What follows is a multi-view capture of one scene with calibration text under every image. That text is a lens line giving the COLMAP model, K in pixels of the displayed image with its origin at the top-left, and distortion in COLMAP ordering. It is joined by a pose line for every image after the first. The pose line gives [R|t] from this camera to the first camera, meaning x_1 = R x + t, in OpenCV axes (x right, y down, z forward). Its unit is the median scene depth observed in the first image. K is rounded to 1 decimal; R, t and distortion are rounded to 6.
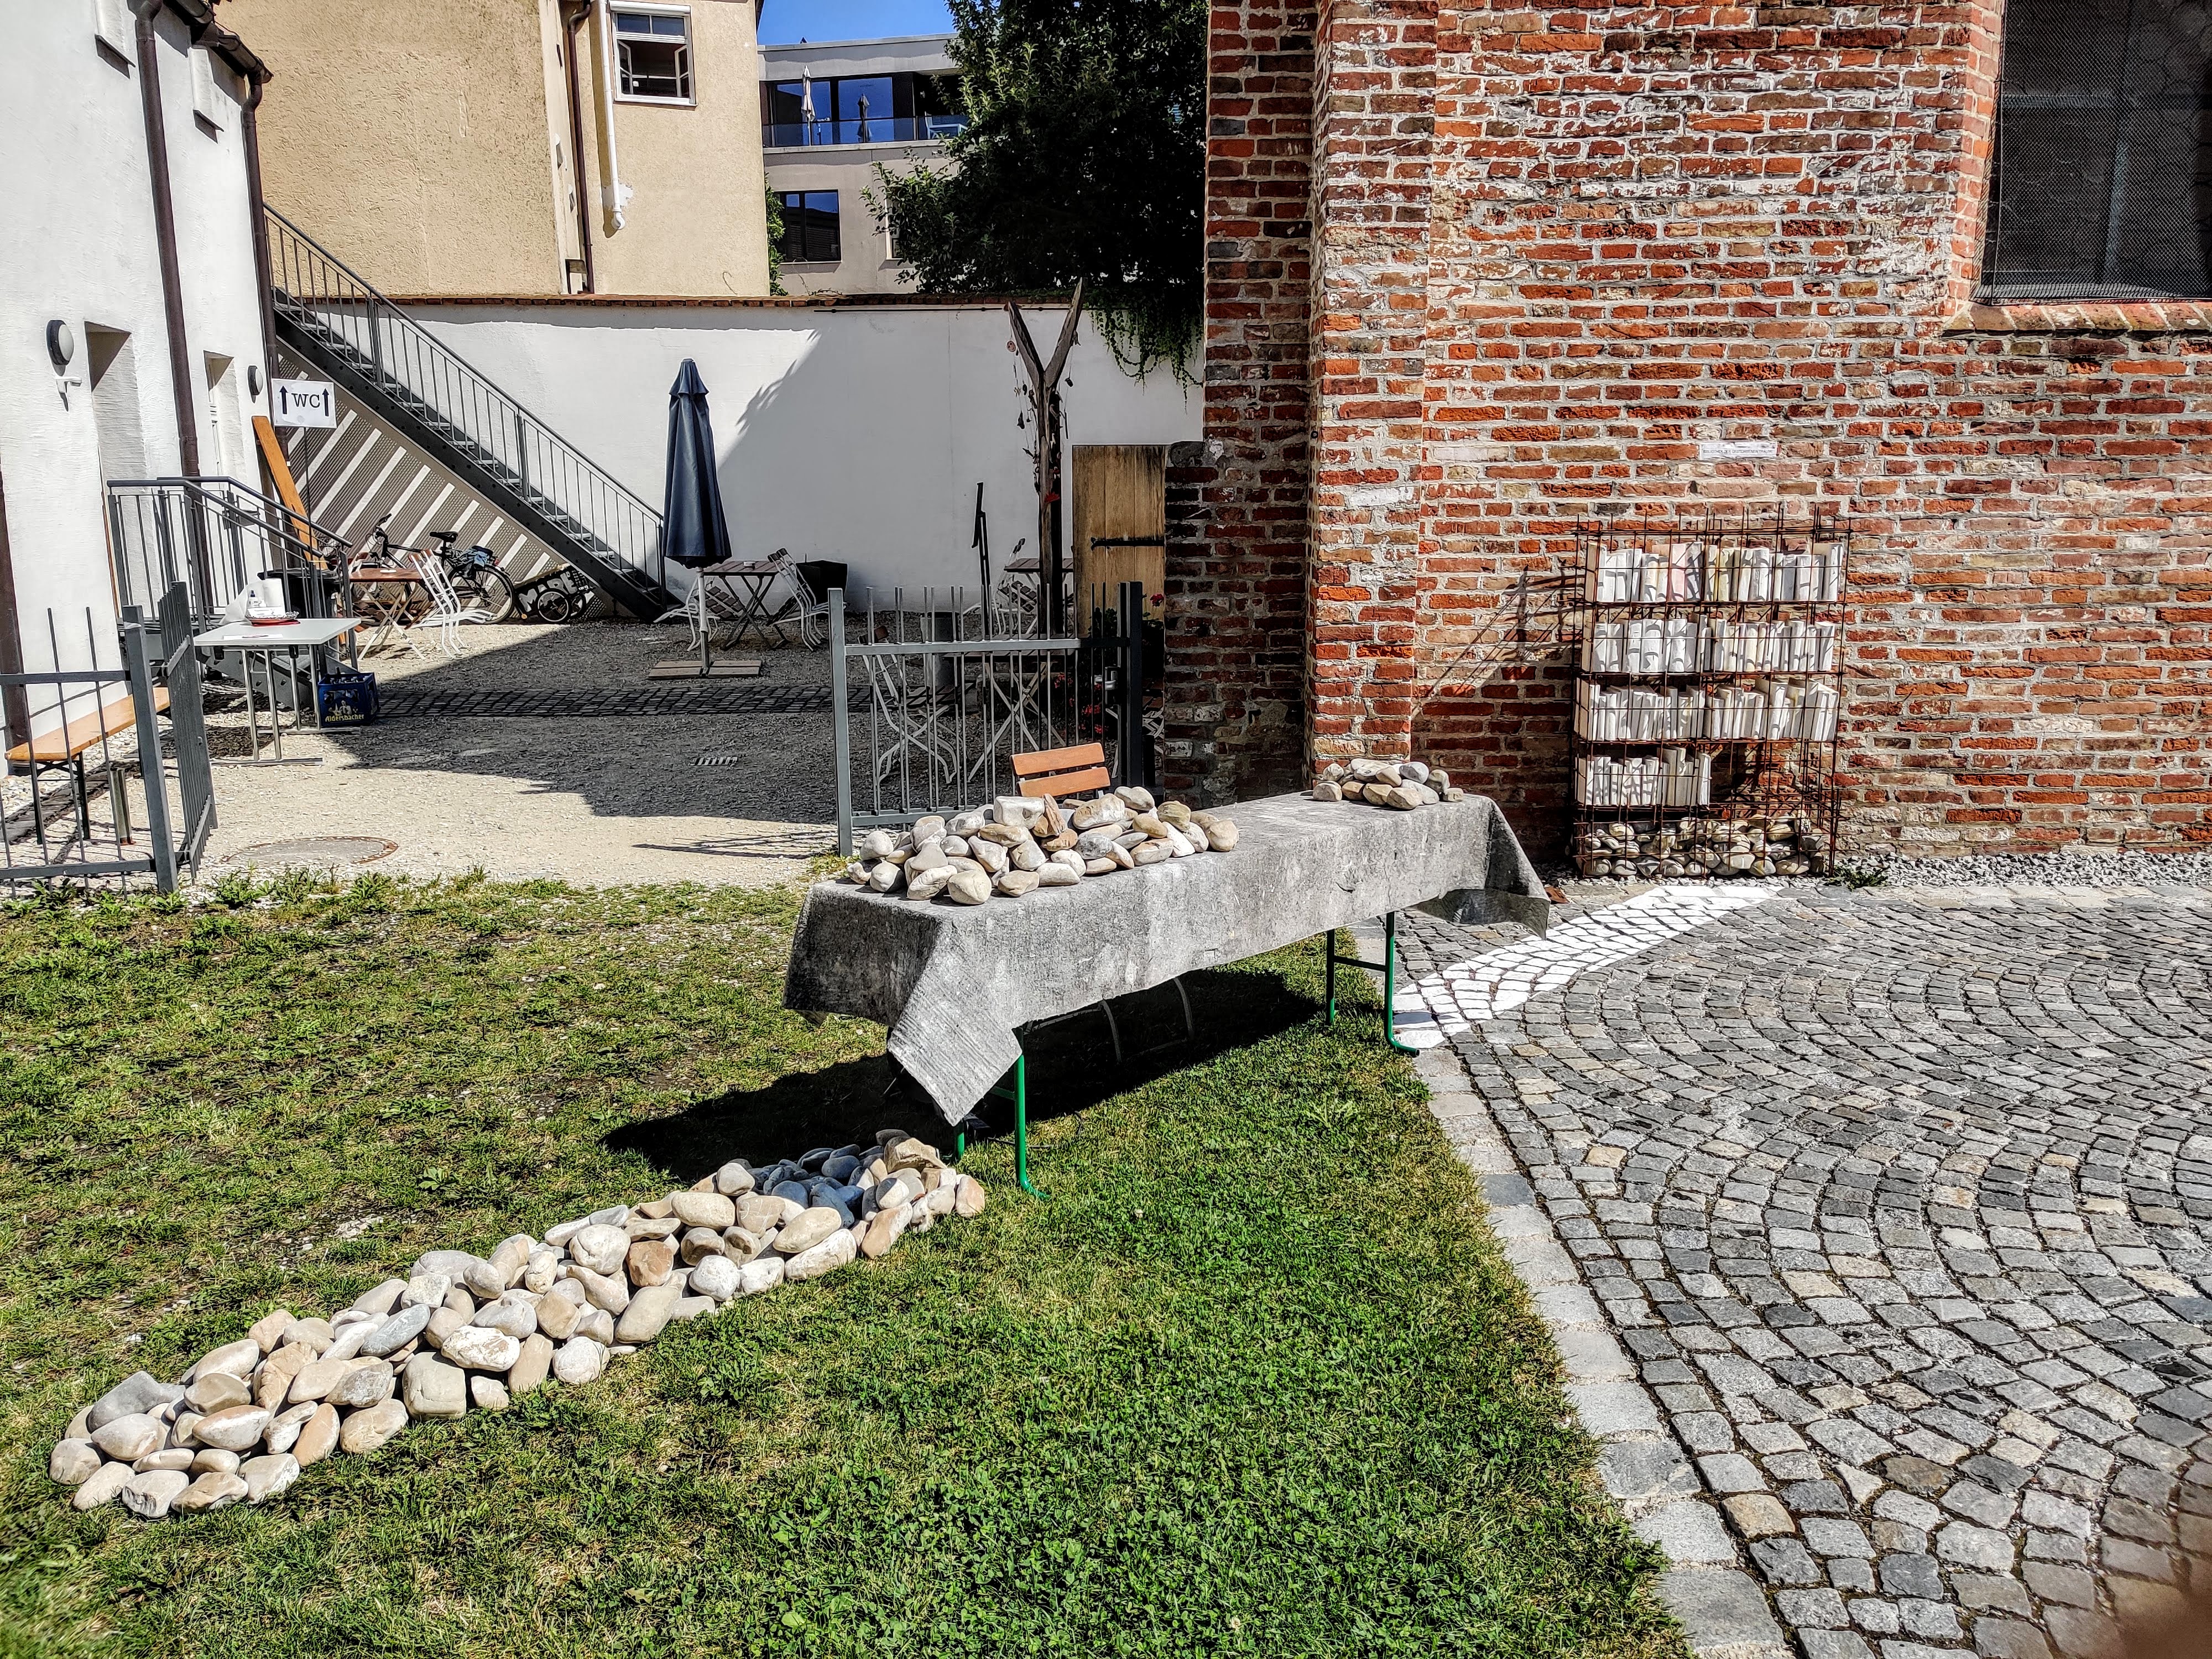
lens RADIAL K [[1730.9, 0, 1106.0], [0, 1730.9, 829.5], [0, 0, 1]] dist [0.037825, -0.010127]
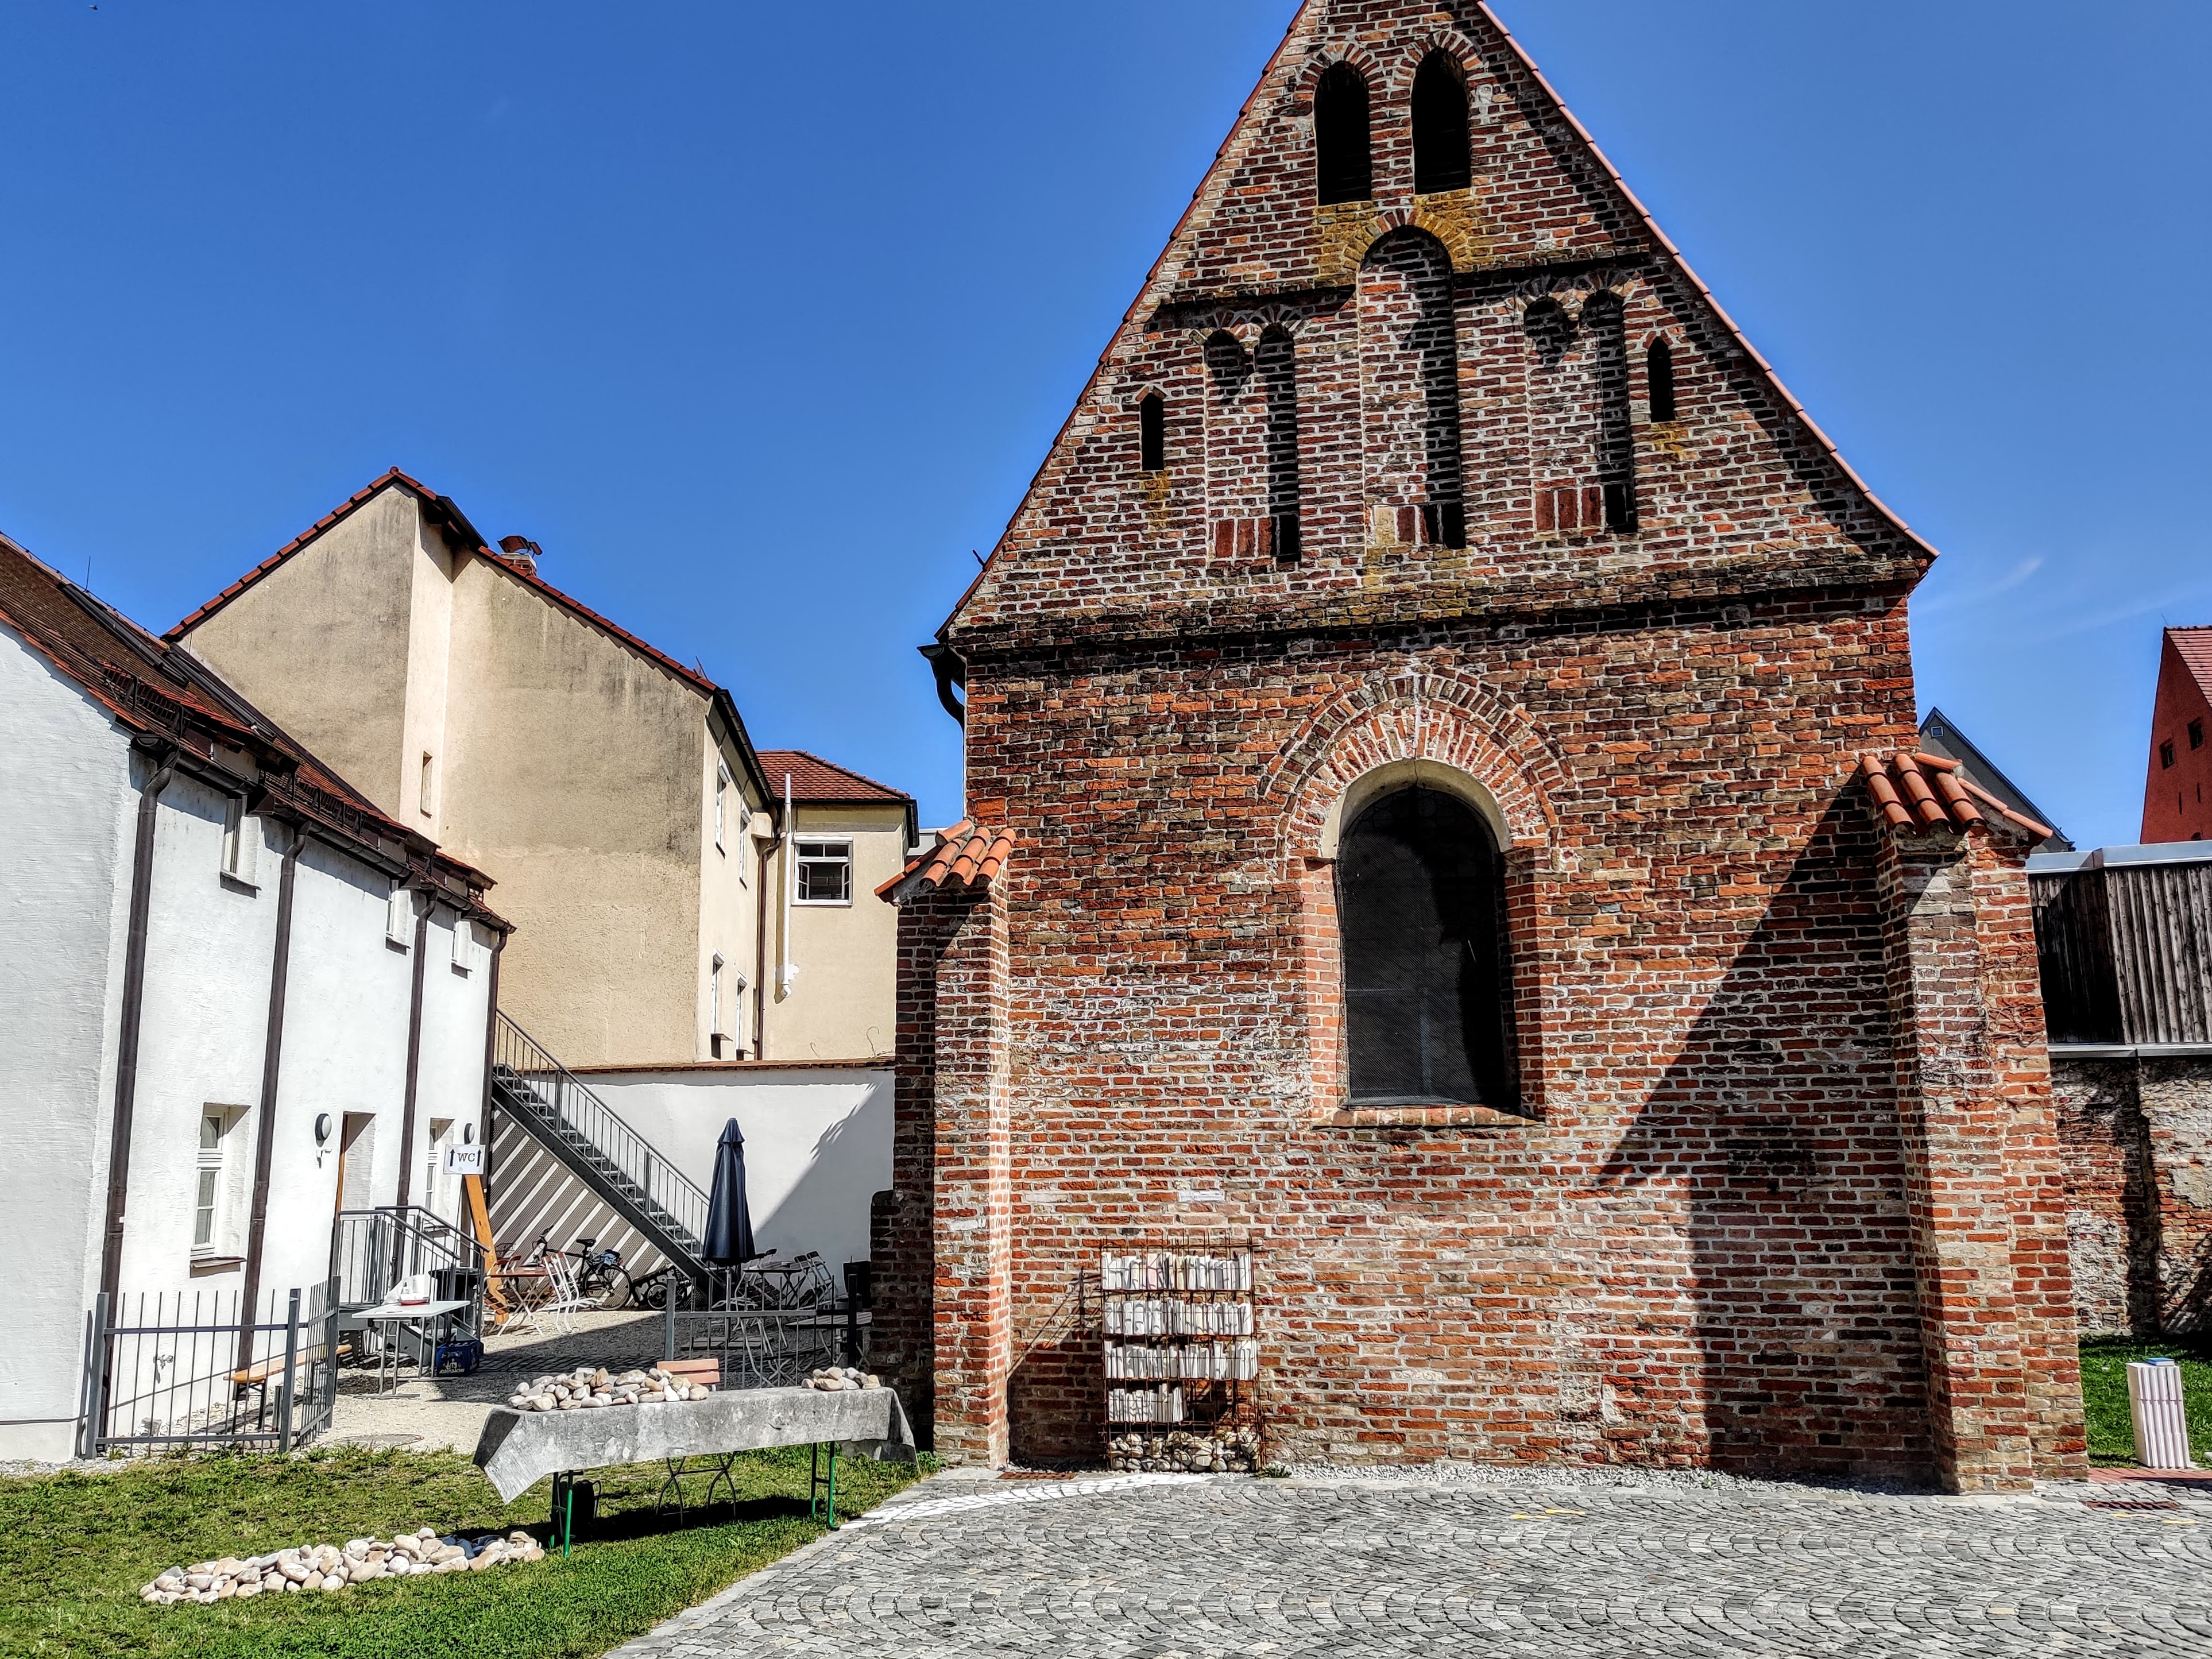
lens RADIAL K [[1843.0, 0, 1092.1], [0, 1843.0, 790.1], [0, 0, 1]] dist [0.035018, -0.061171]
pose [[0.982922, -0.041227, -0.179346, 0.592726], [-0.032453, 0.920476, -0.389450, 0.114594], [0.181140, 0.388619, 0.903418, -0.759057]]
